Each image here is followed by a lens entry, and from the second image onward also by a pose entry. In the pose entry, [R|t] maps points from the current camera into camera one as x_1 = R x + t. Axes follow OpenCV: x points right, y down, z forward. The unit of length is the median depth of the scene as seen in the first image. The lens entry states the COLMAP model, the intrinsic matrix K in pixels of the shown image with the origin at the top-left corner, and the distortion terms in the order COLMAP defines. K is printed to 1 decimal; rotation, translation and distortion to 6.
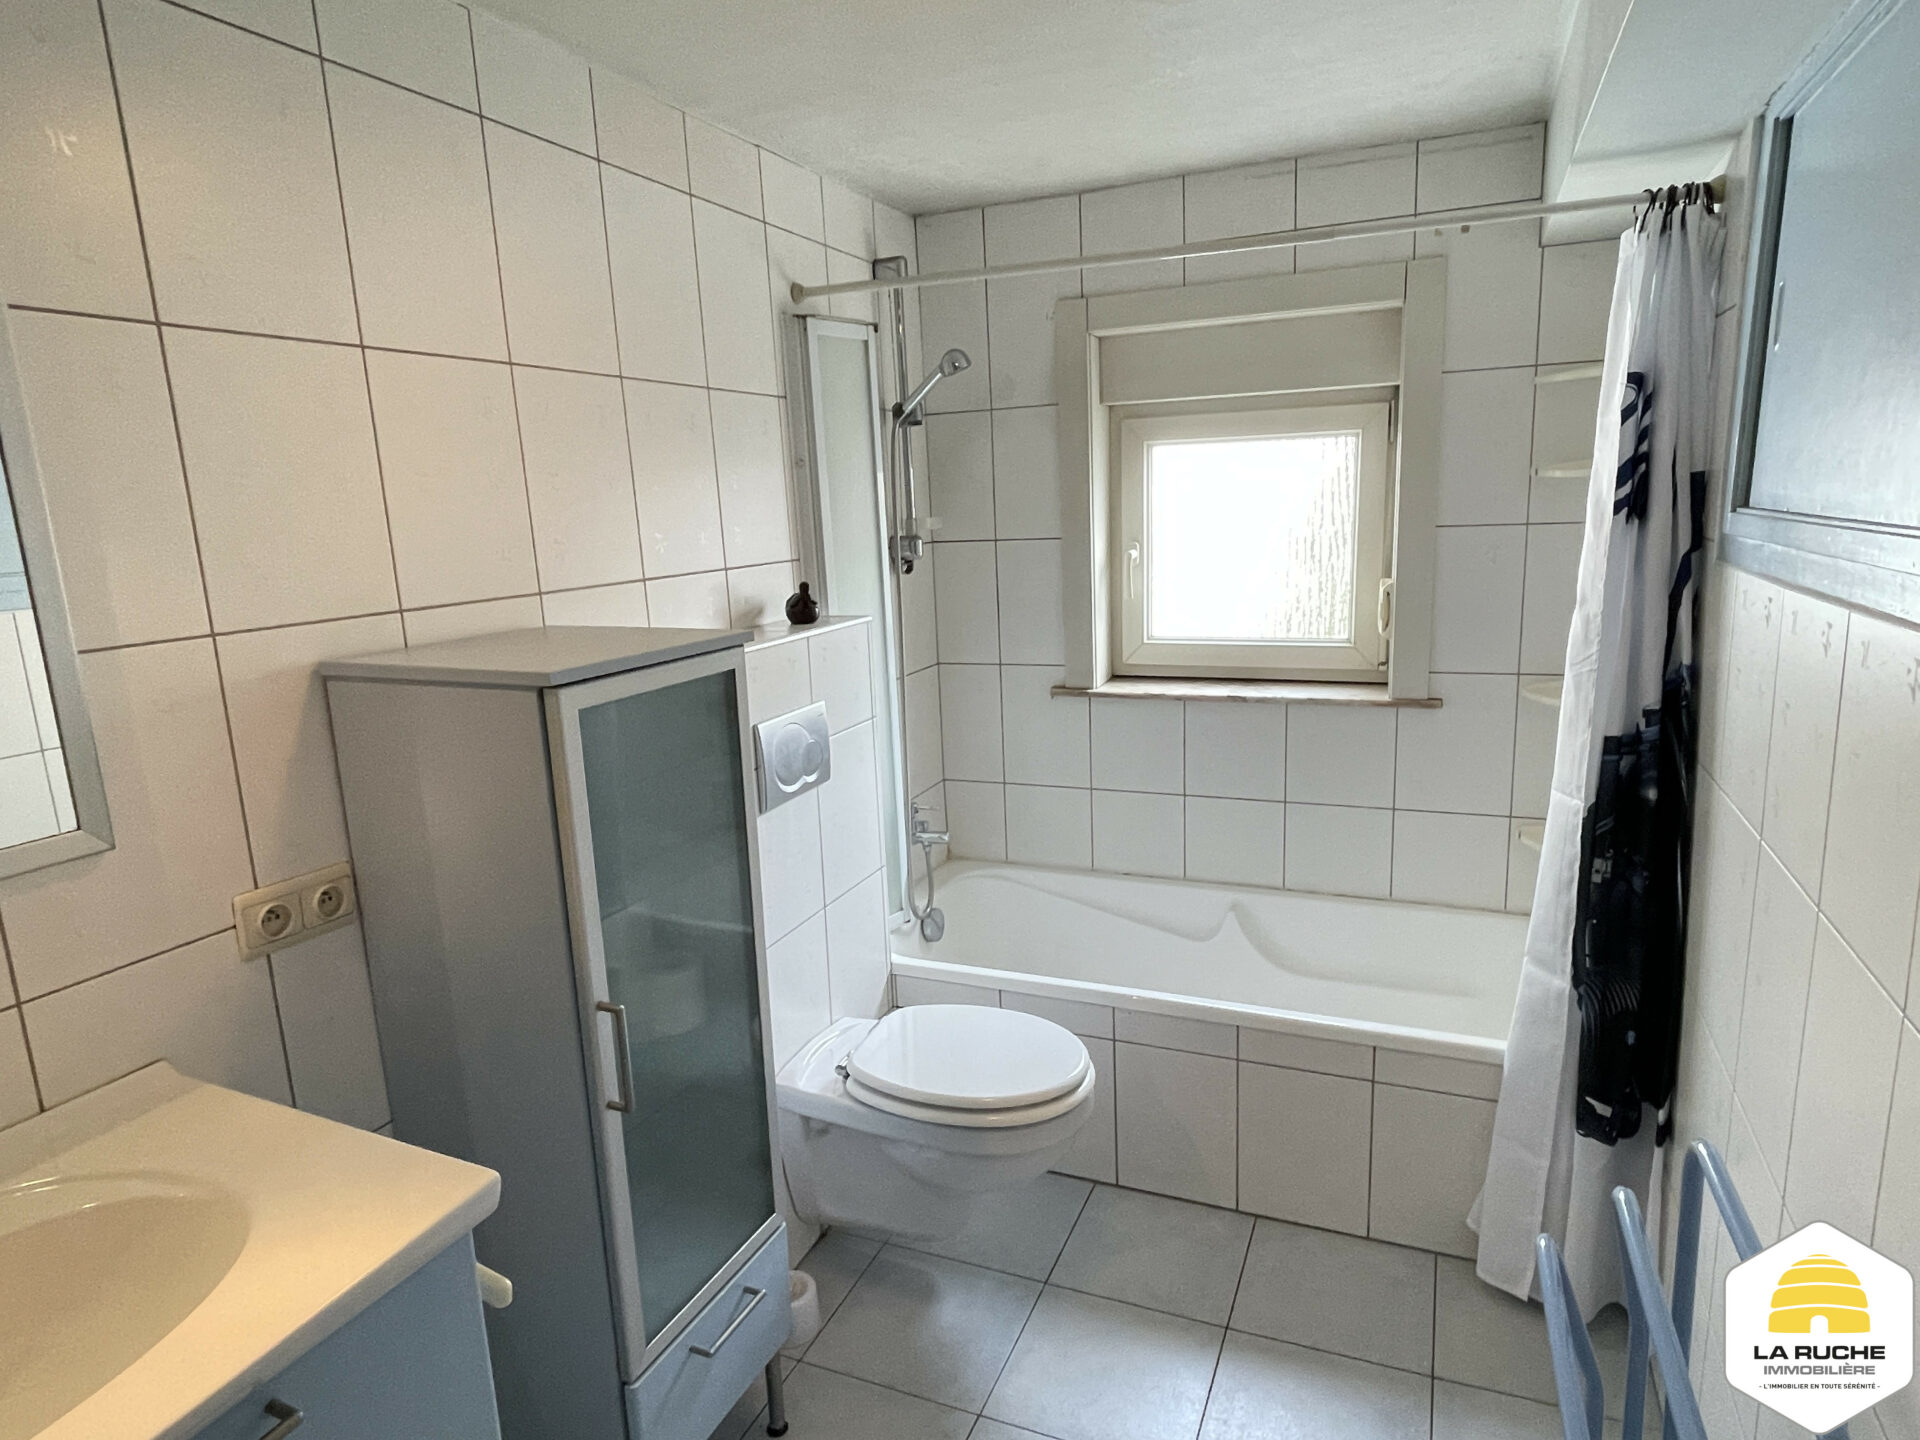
lens RADIAL K [[1123.7, 0, 958.8], [0, 1123.7, 722.3], [0, 0, 1]] dist [-0.004501, -0.001659]
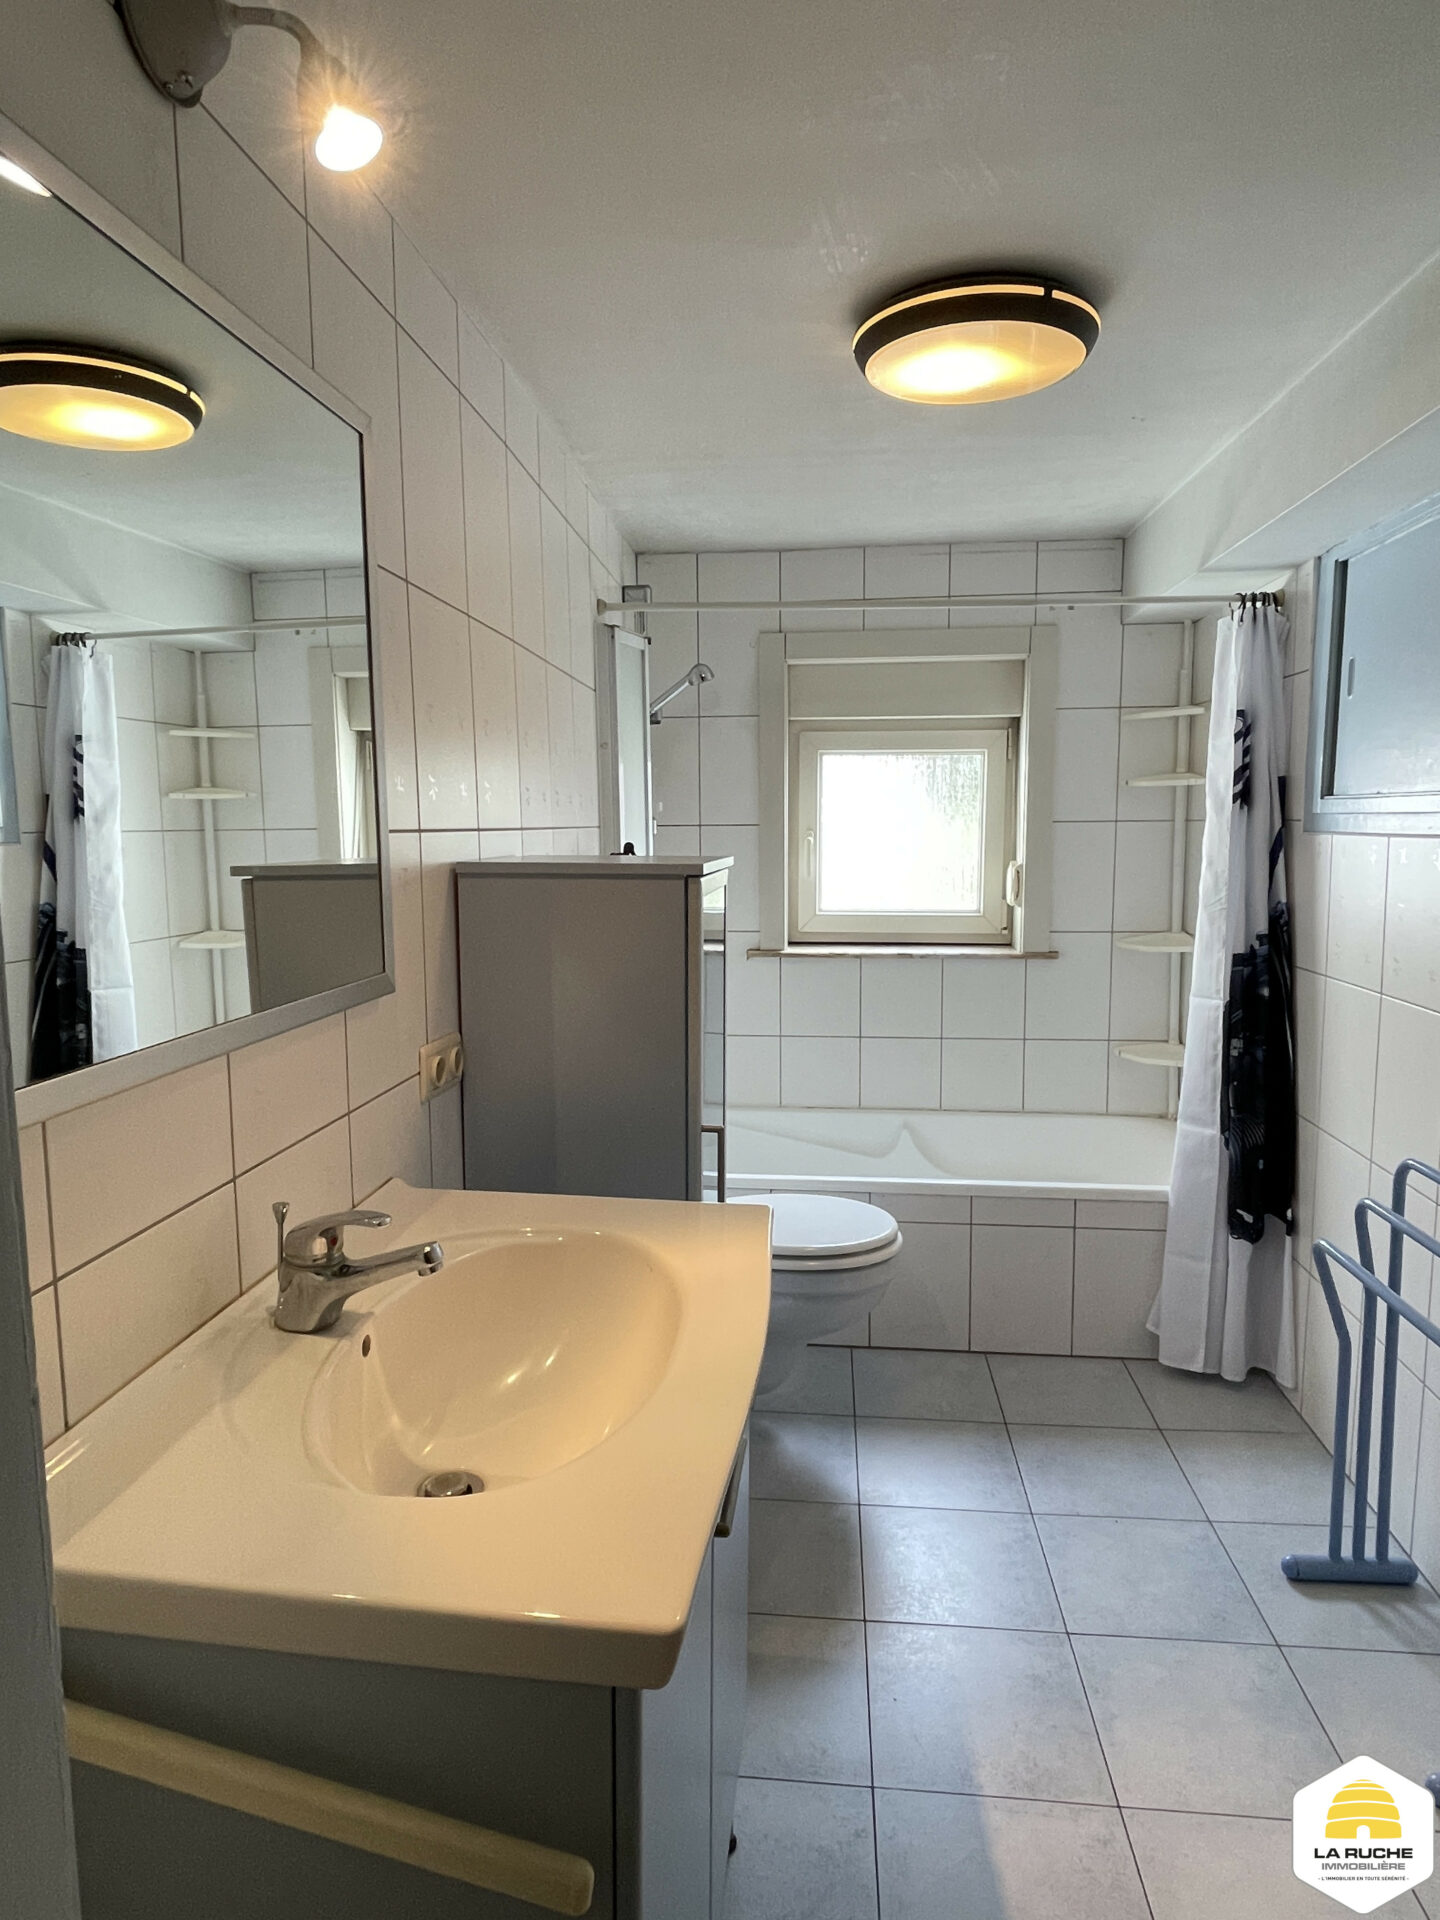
lens RADIAL K [[1105.7, 0, 724.6], [0, 1105.7, 940.1], [0, 0, 1]] dist [0.001484, 0.000186]
pose [[0.952619, 0.003867, 0.304141, -0.472306], [0.026293, 0.995129, -0.095010, 0.109843], [-0.303027, 0.098505, 0.947877, -0.155518]]
